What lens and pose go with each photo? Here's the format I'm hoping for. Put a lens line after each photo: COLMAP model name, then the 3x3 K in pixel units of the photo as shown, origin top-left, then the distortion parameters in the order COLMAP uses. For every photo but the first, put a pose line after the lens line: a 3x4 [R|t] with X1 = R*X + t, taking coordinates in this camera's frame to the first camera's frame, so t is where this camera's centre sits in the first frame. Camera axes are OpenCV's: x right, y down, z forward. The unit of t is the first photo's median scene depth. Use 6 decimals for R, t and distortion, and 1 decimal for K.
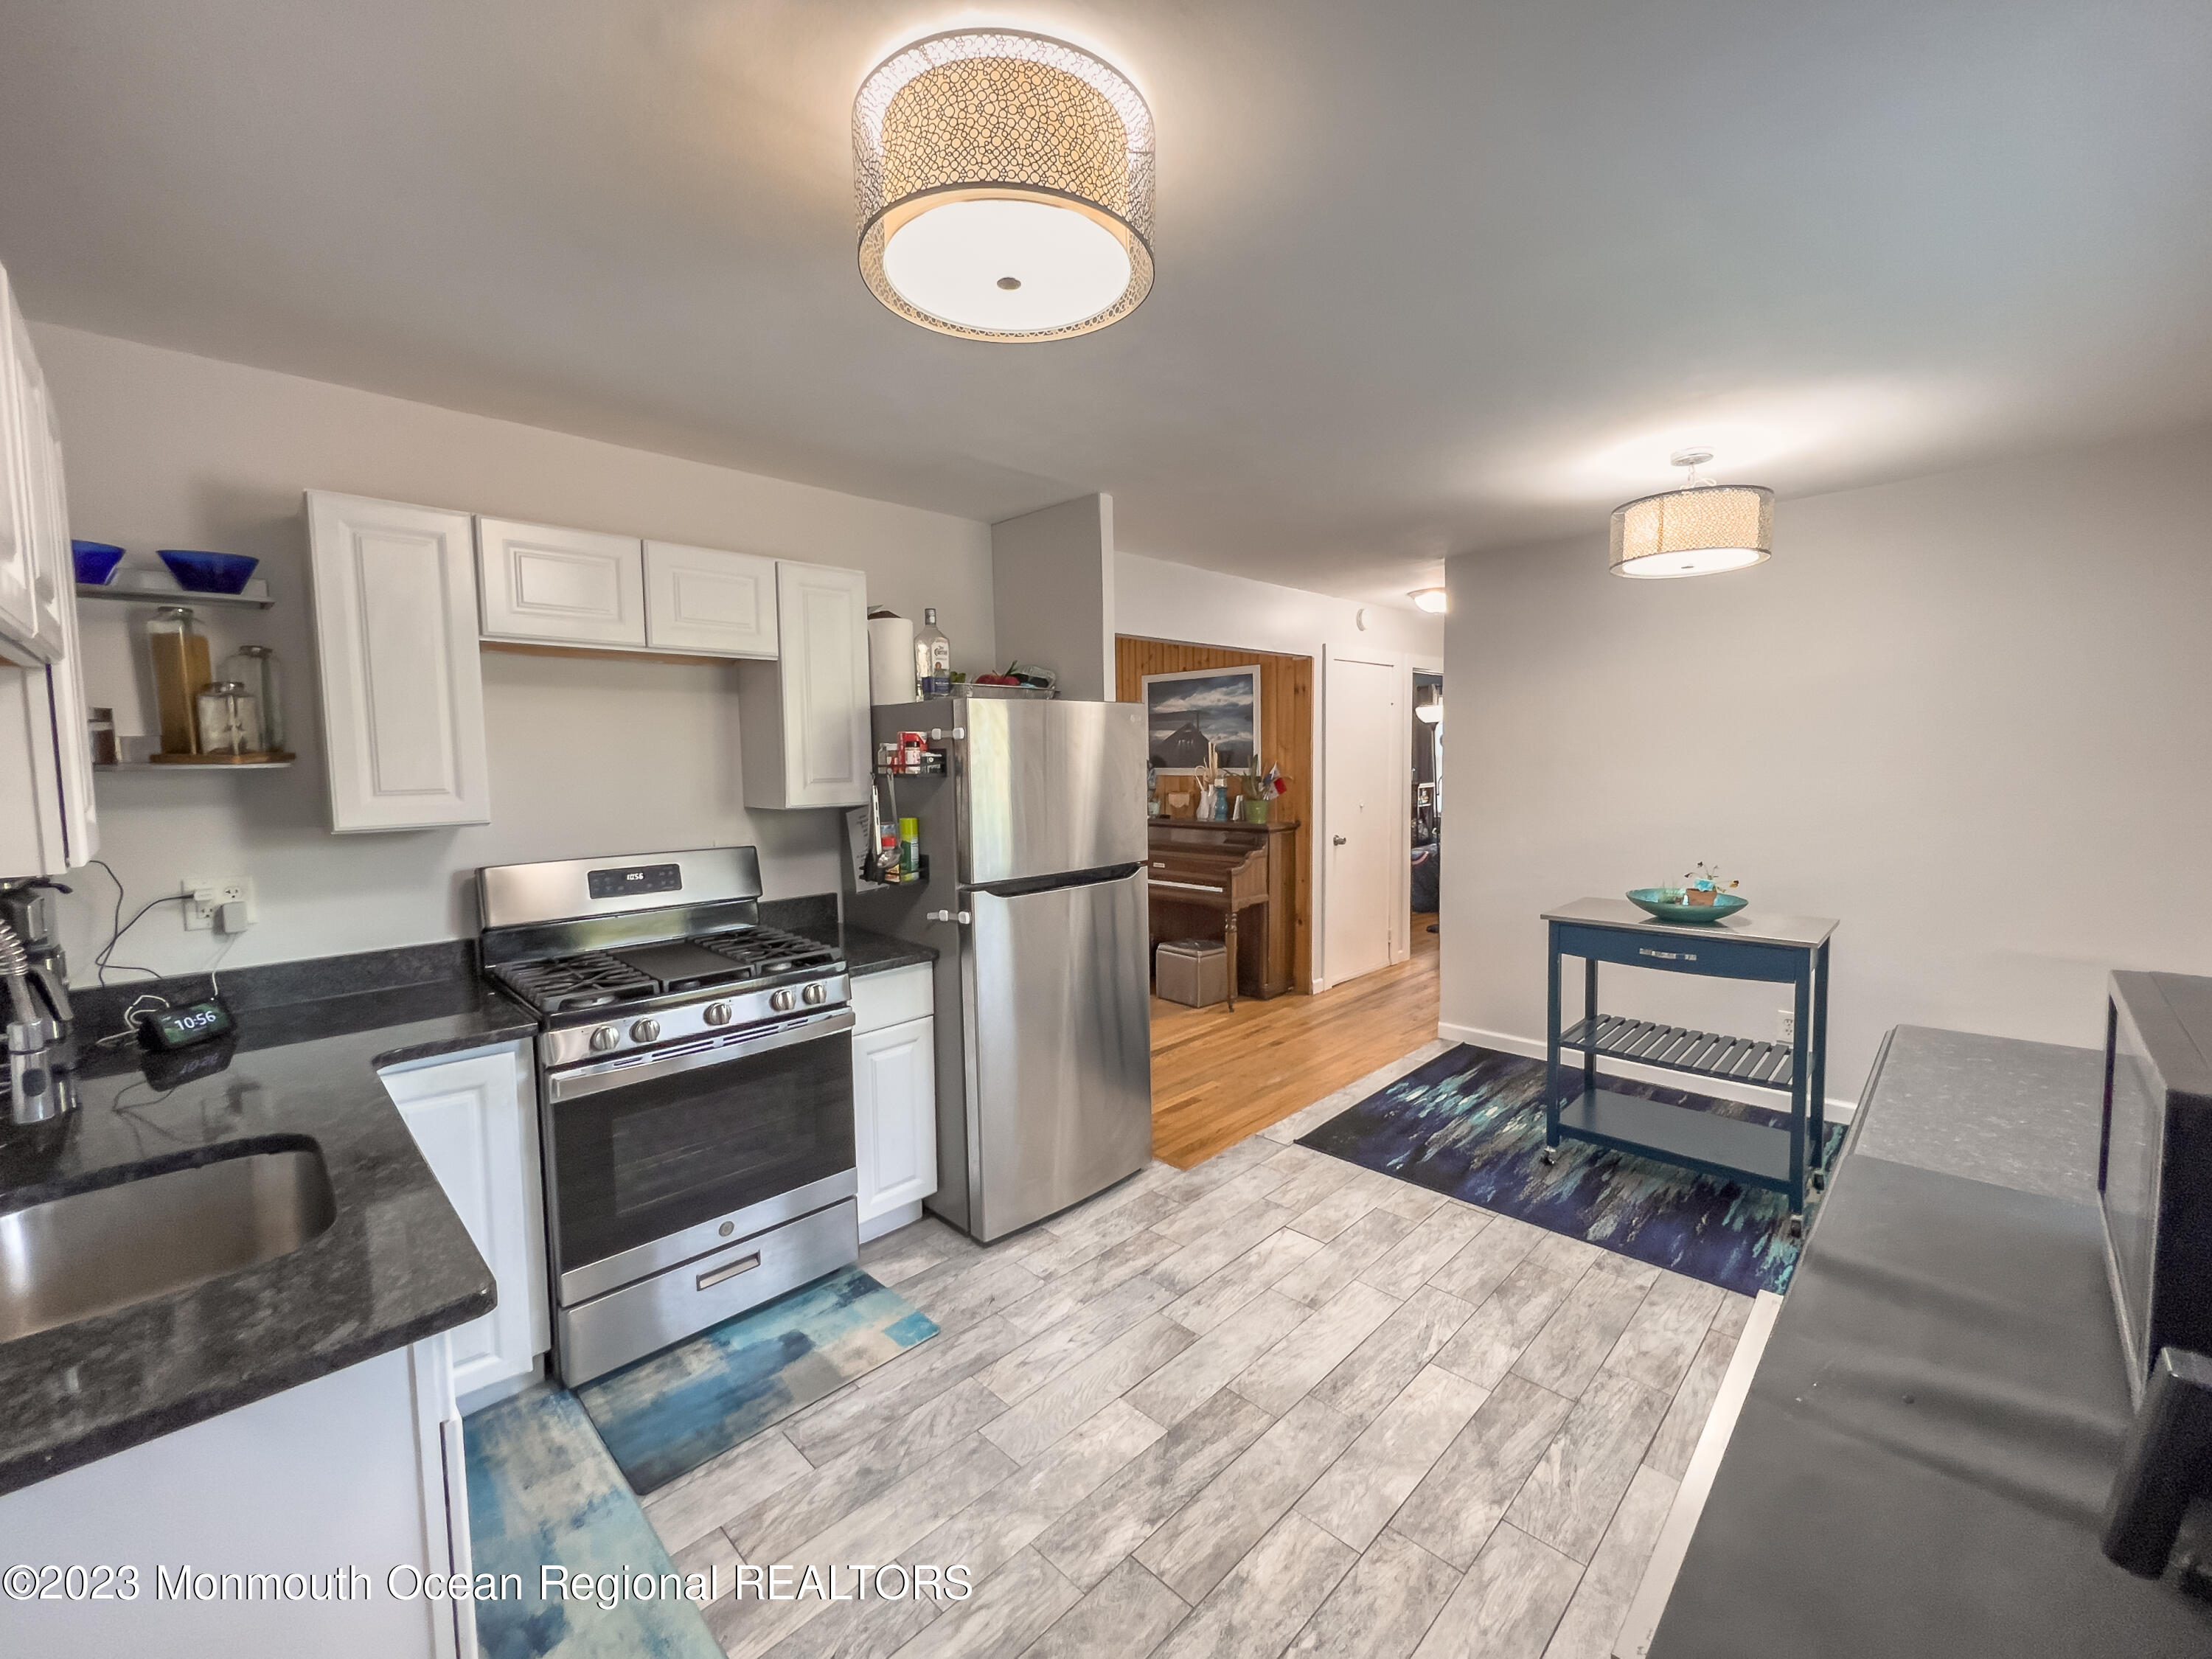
lens RADIAL K [[895.1, 0, 1109.8], [0, 895.1, 822.1], [0, 0, 1]] dist [-0.000923, -0.000040]
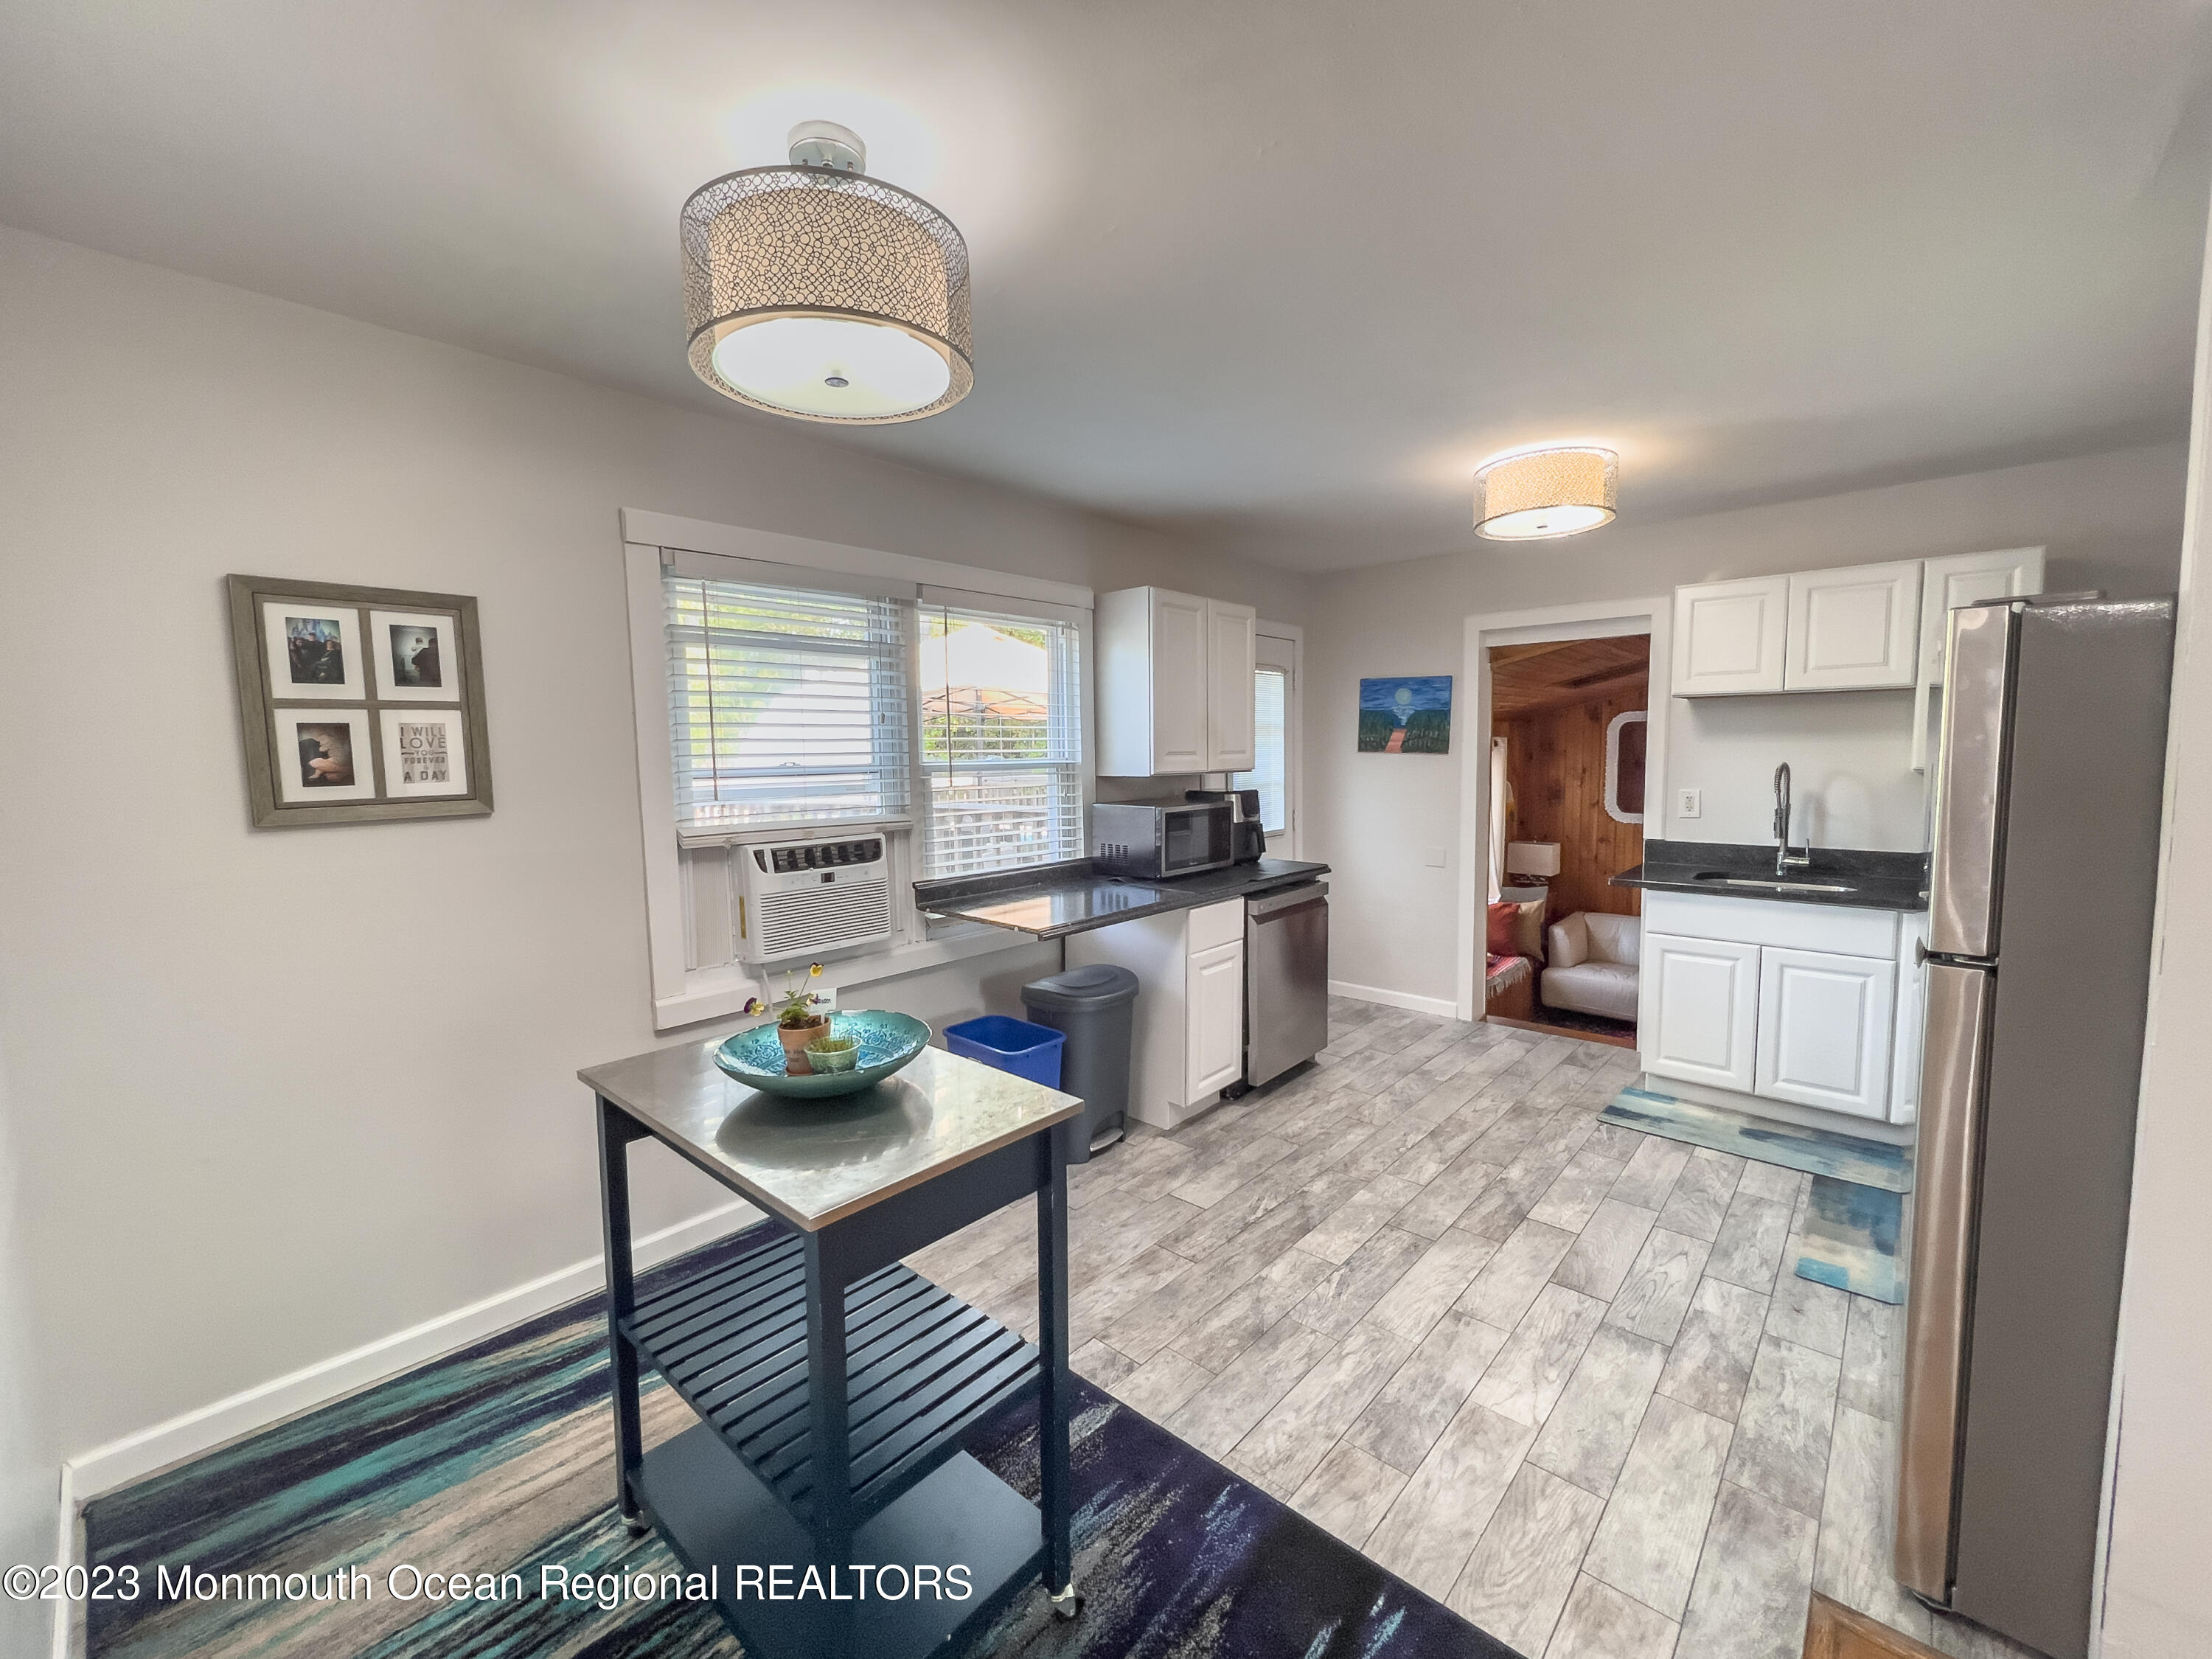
lens RADIAL K [[895.1, 0, 1103.3], [0, 895.1, 830.4], [0, 0, 1]] dist [-0.000923, -0.000040]
pose [[-0.998408, 0.034883, -0.044327, 0.579485], [0.027132, 0.985957, 0.164783, -0.126226], [0.049452, 0.163318, -0.985333, 1.697077]]
